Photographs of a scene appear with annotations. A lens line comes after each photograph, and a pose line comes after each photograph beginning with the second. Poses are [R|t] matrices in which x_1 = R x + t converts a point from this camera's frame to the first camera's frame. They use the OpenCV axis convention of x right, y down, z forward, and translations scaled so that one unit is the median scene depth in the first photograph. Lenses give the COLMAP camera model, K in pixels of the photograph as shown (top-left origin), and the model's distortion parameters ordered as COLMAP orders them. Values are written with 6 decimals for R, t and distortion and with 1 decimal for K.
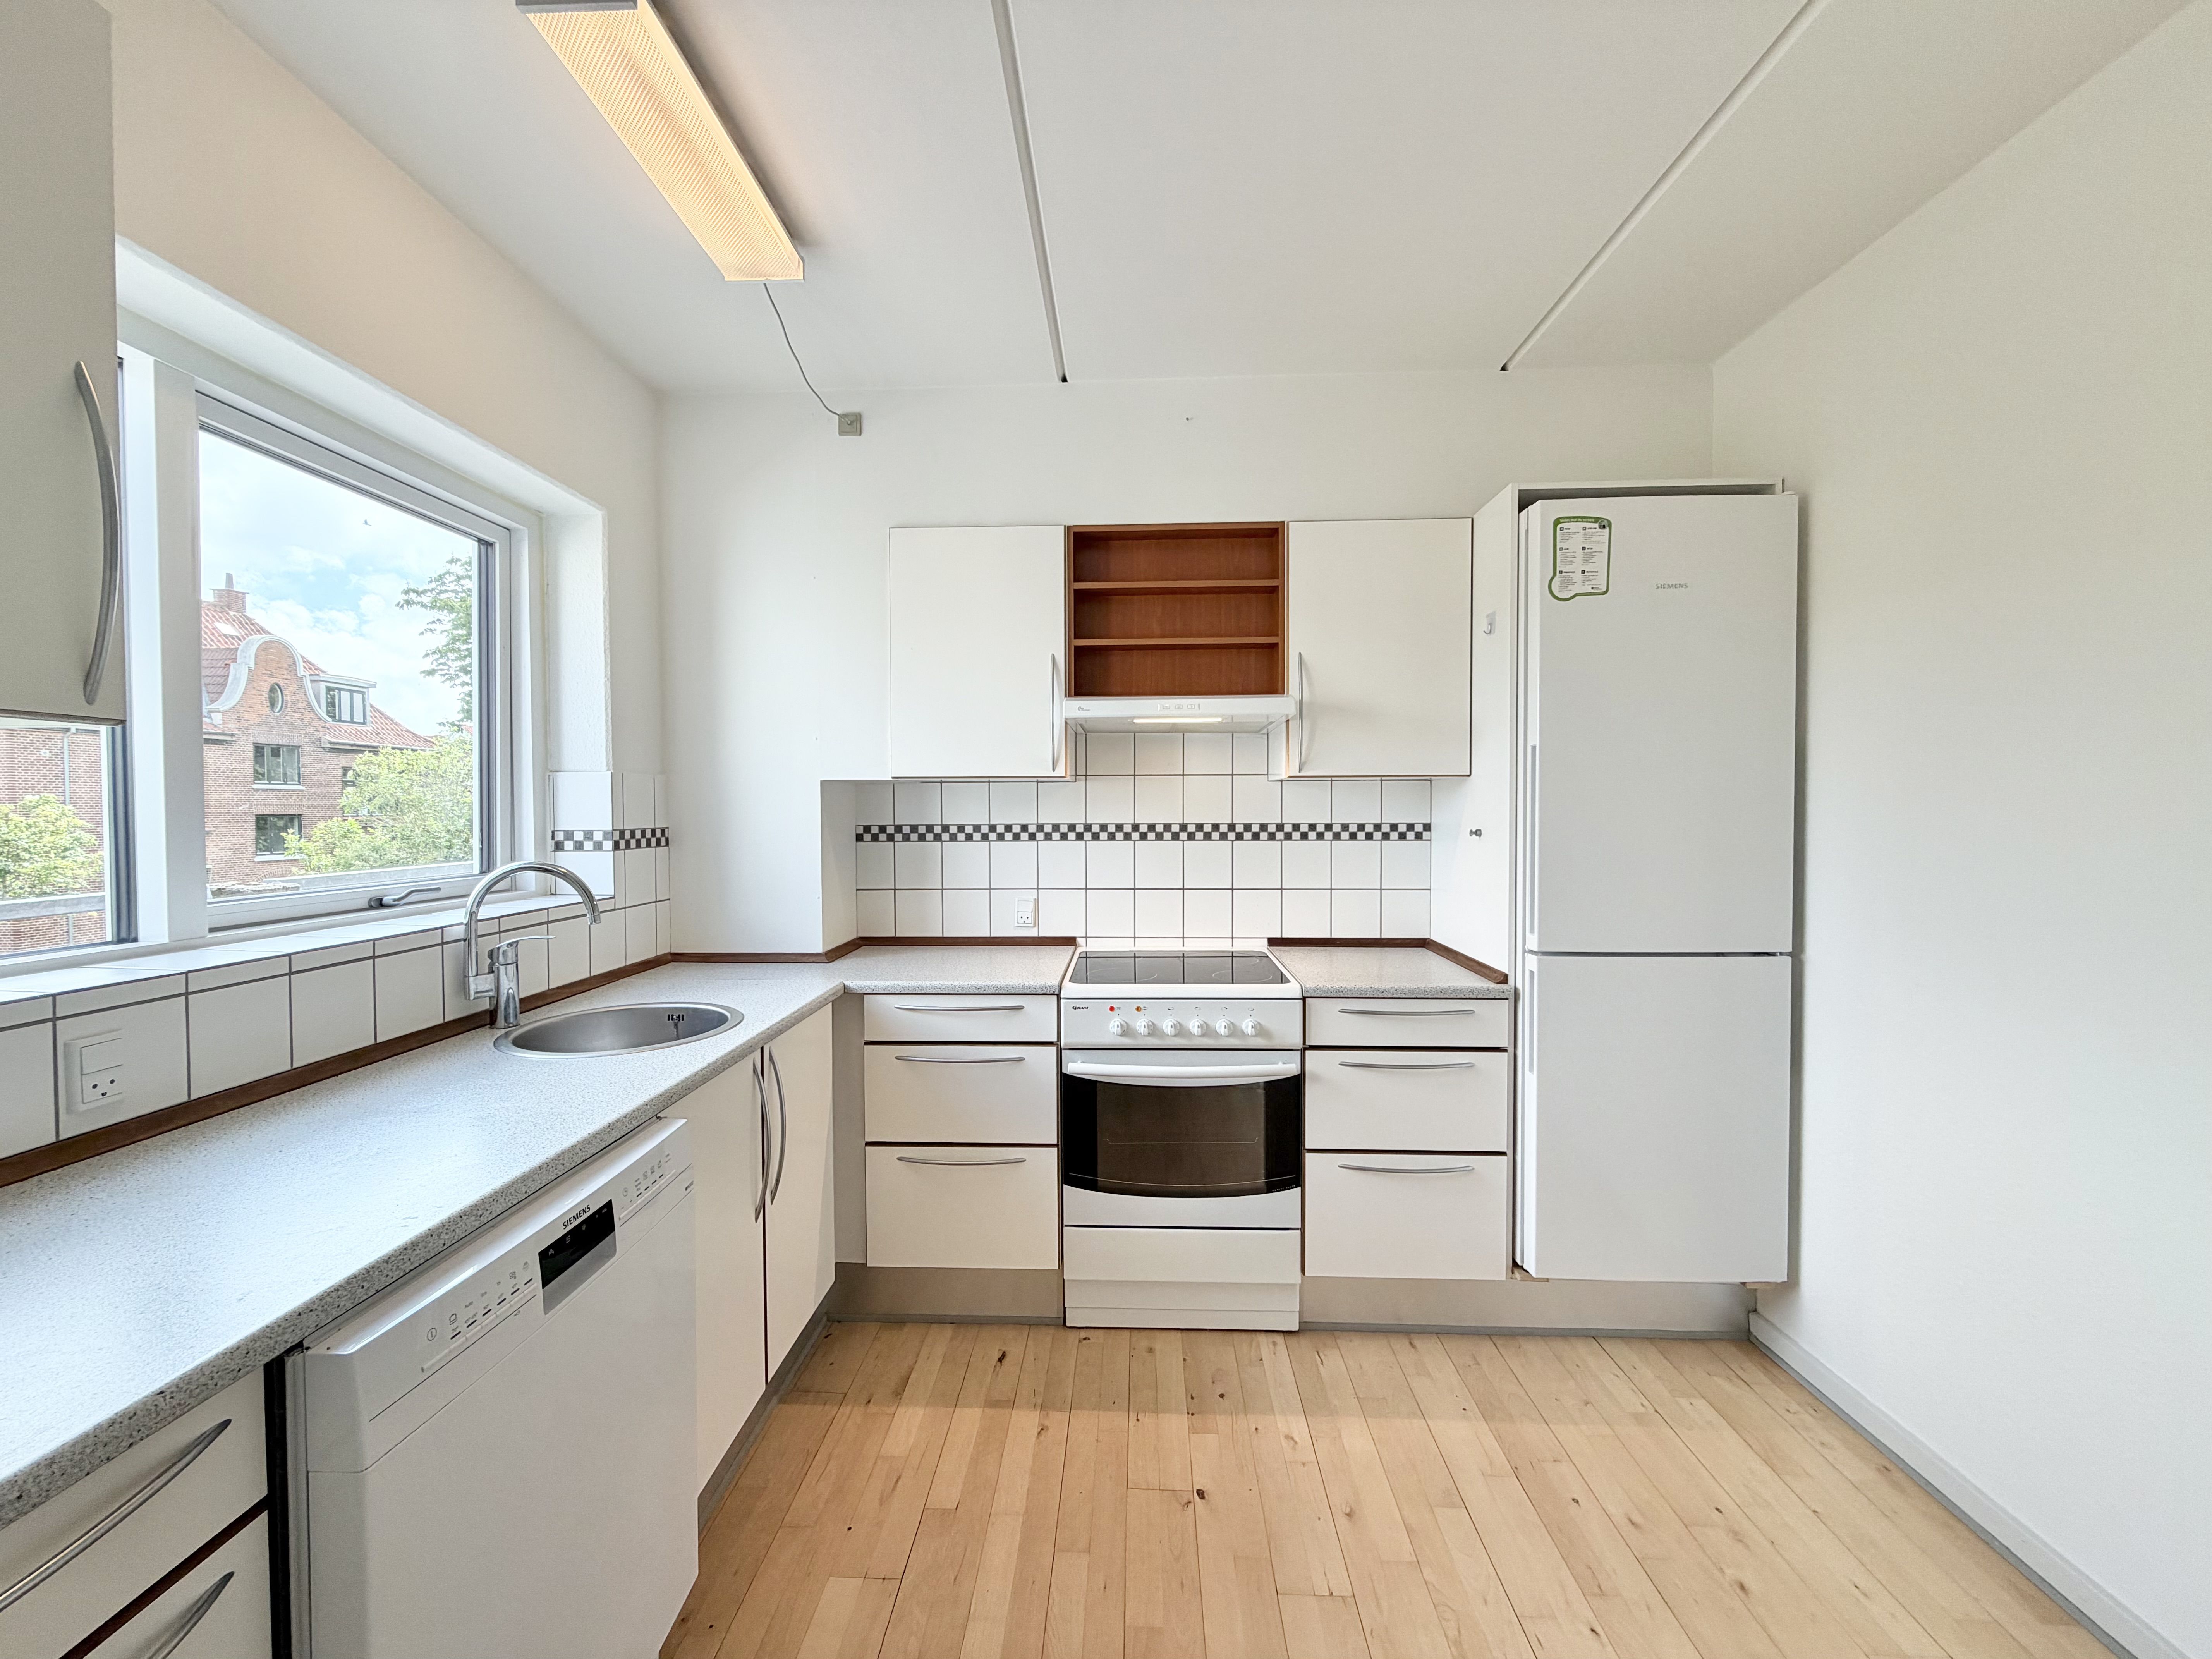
lens RADIAL K [[890.1, 0, 1098.9], [0, 890.1, 823.0], [0, 0, 1]] dist [-0.008114, 0.002068]
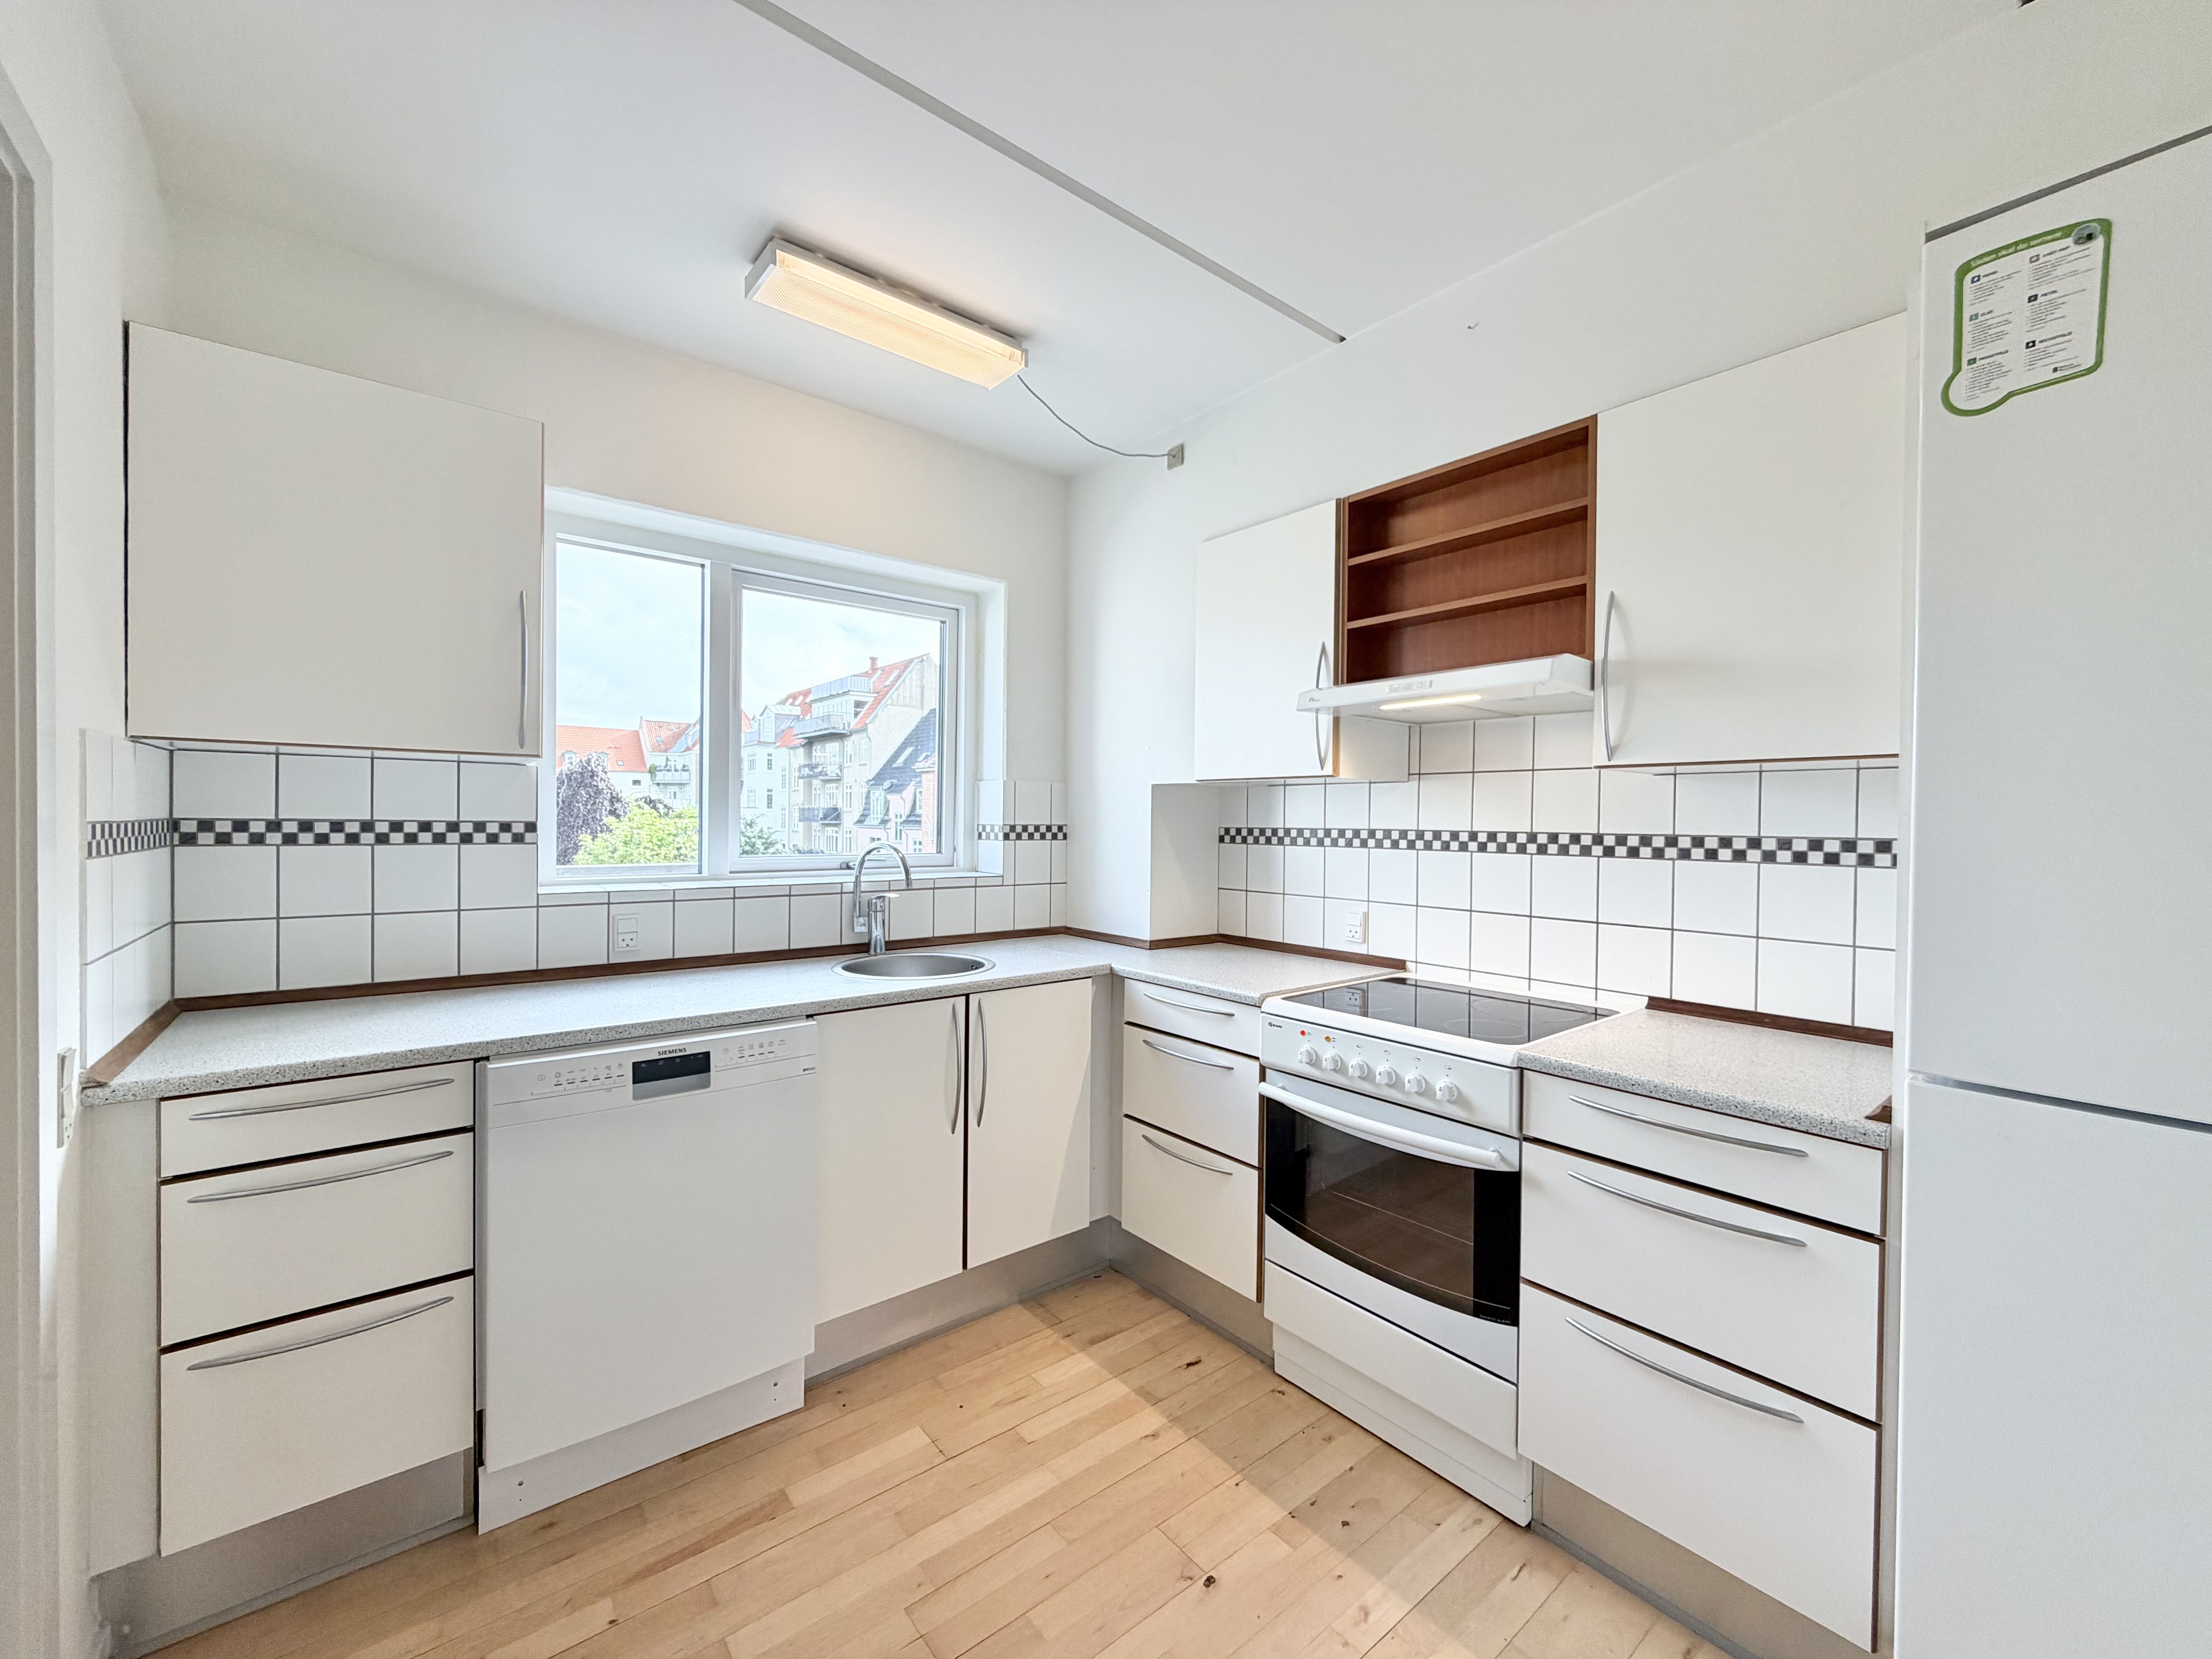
lens RADIAL K [[890.1, 0, 1094.0], [0, 890.1, 823.5], [0, 0, 1]] dist [-0.008114, 0.002068]
pose [[0.653307, 0.014377, -0.756956, 0.547246], [-0.026623, 0.999638, -0.003992, 0.007818], [0.756625, 0.022760, 0.653453, 0.251427]]
